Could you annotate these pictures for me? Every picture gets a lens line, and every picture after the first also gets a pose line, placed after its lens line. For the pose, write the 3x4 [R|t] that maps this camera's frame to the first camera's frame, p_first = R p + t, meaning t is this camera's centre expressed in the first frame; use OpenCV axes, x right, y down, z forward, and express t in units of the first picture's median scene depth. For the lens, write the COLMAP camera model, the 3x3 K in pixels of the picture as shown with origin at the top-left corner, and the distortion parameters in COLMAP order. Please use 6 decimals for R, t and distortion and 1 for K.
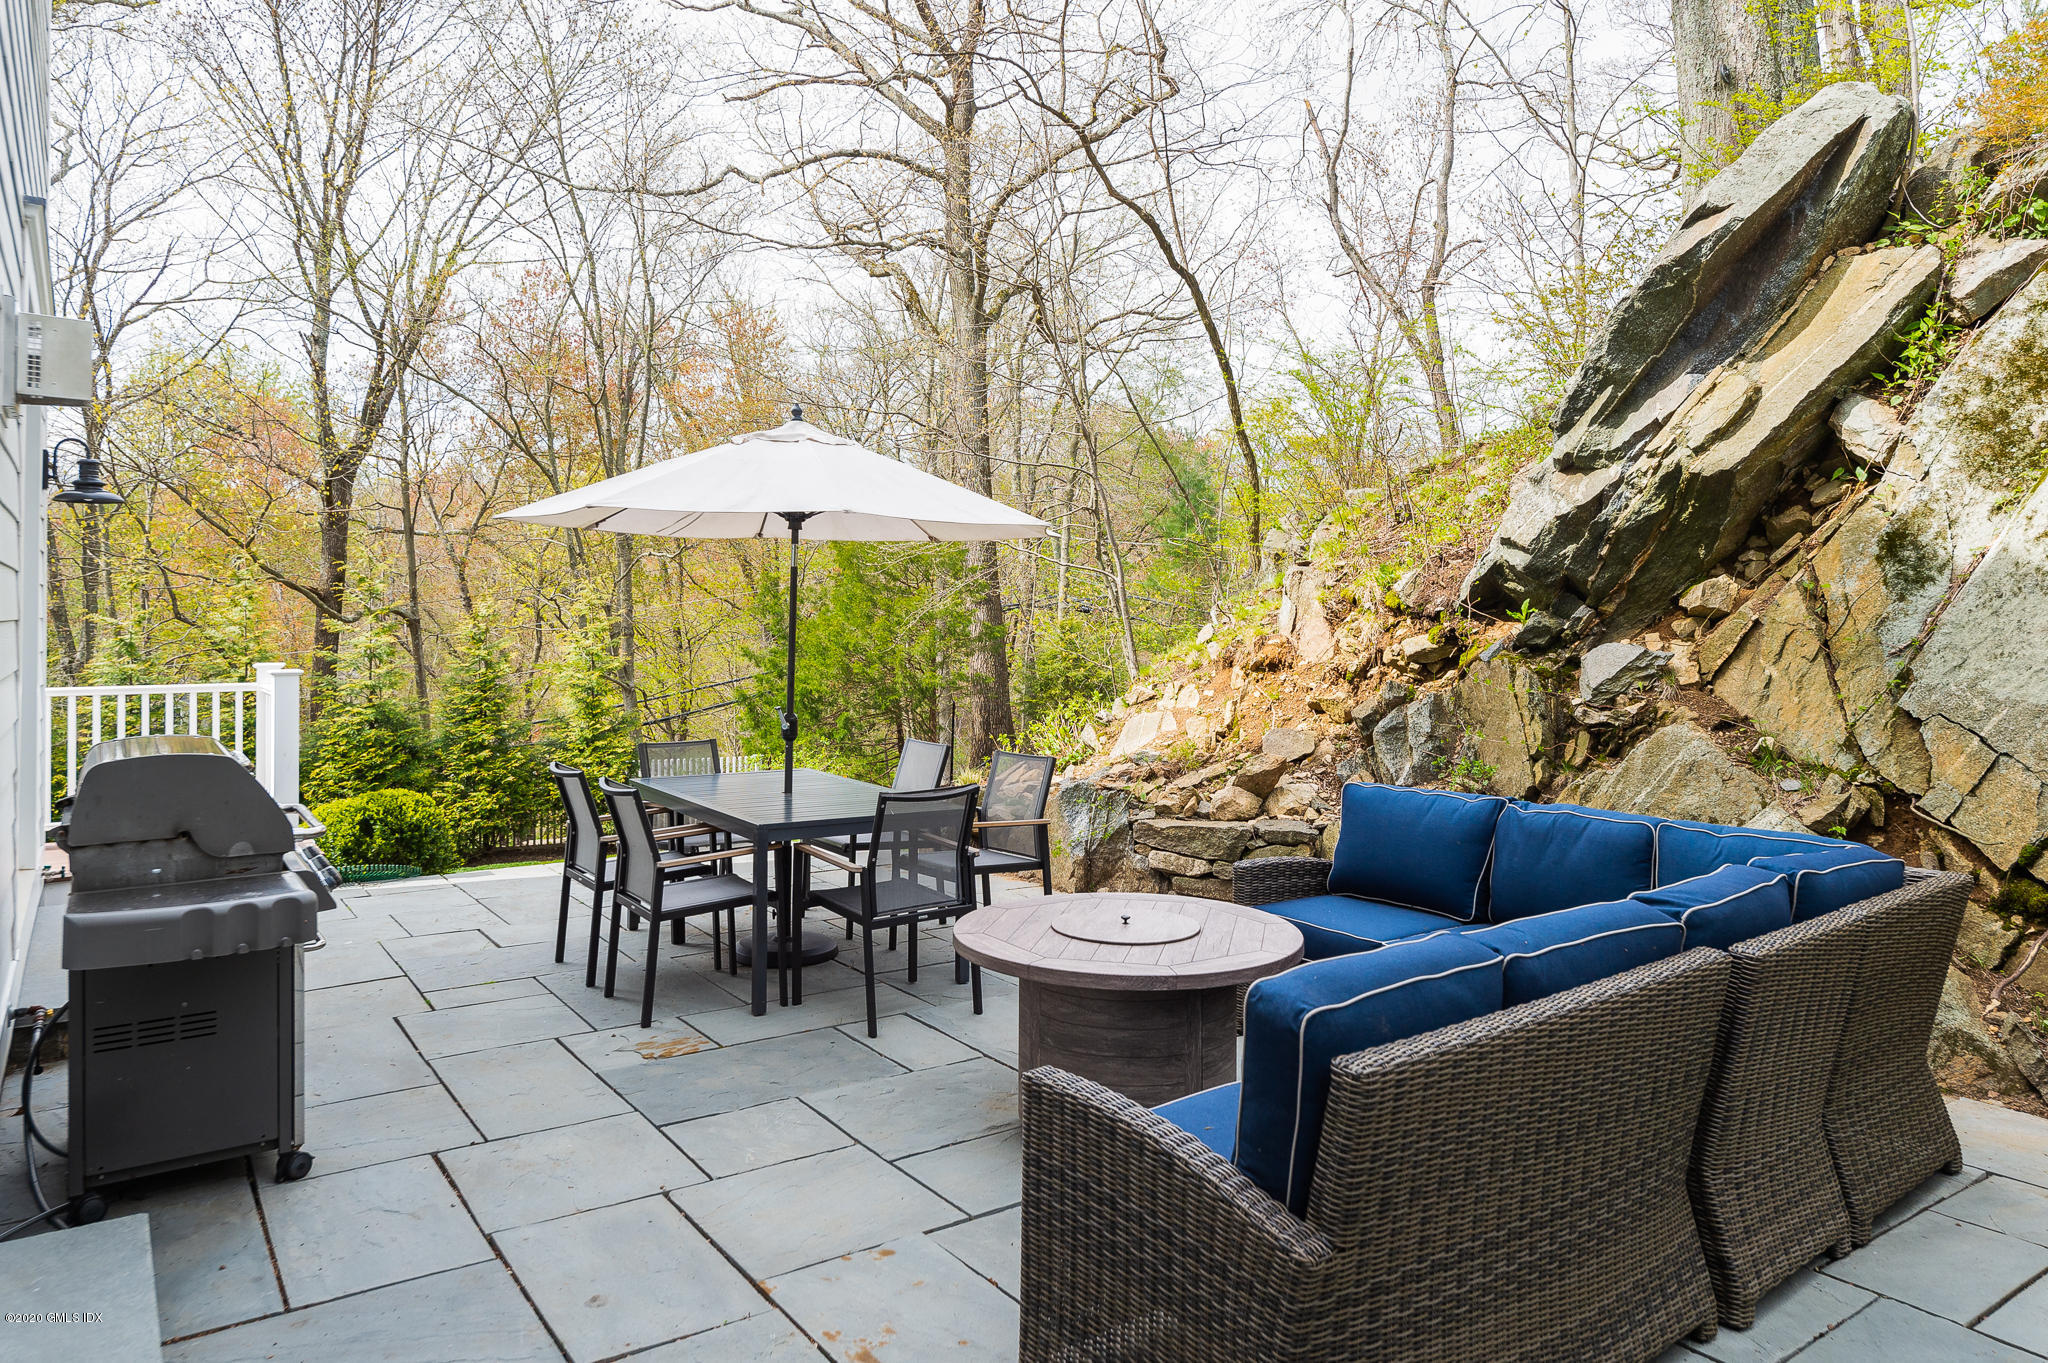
lens RADIAL K [[1347.9, 0, 1022.0], [0, 1347.9, 618.3], [0, 0, 1]] dist [-0.000545, -0.000350]
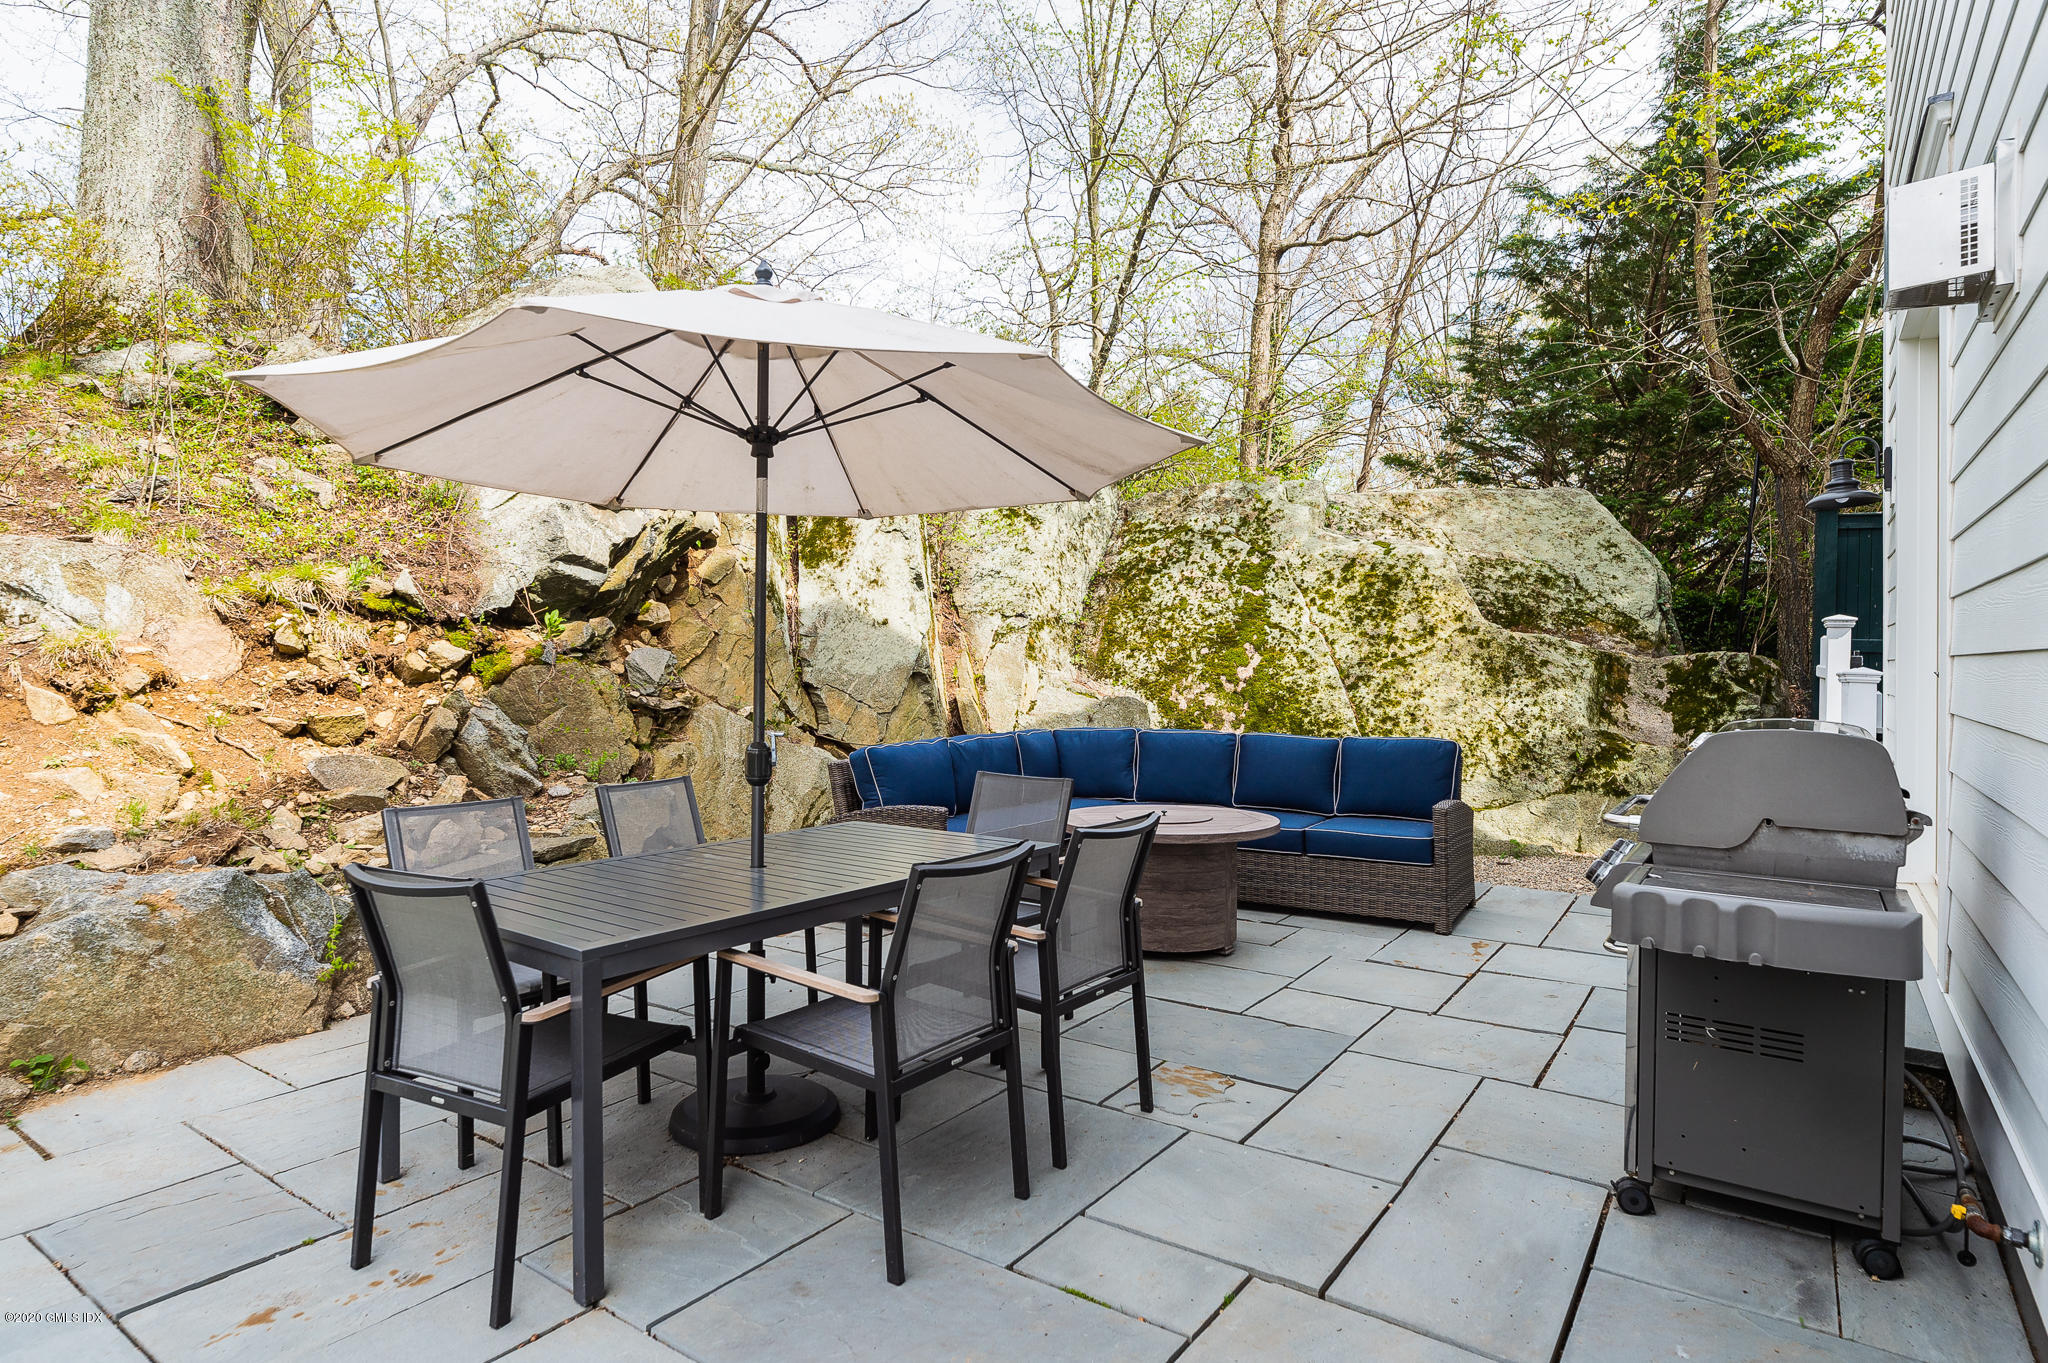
lens RADIAL K [[1086.3, 0, 1024.0], [0, 1086.3, 681.5], [0, 0, 1]] dist [0.001238, 0.000127]
pose [[-0.341273, -0.020228, 0.939747, -0.834899], [-0.000176, 0.999770, 0.021457, 0.035077], [-0.939964, 0.007157, -0.341198, 1.259631]]
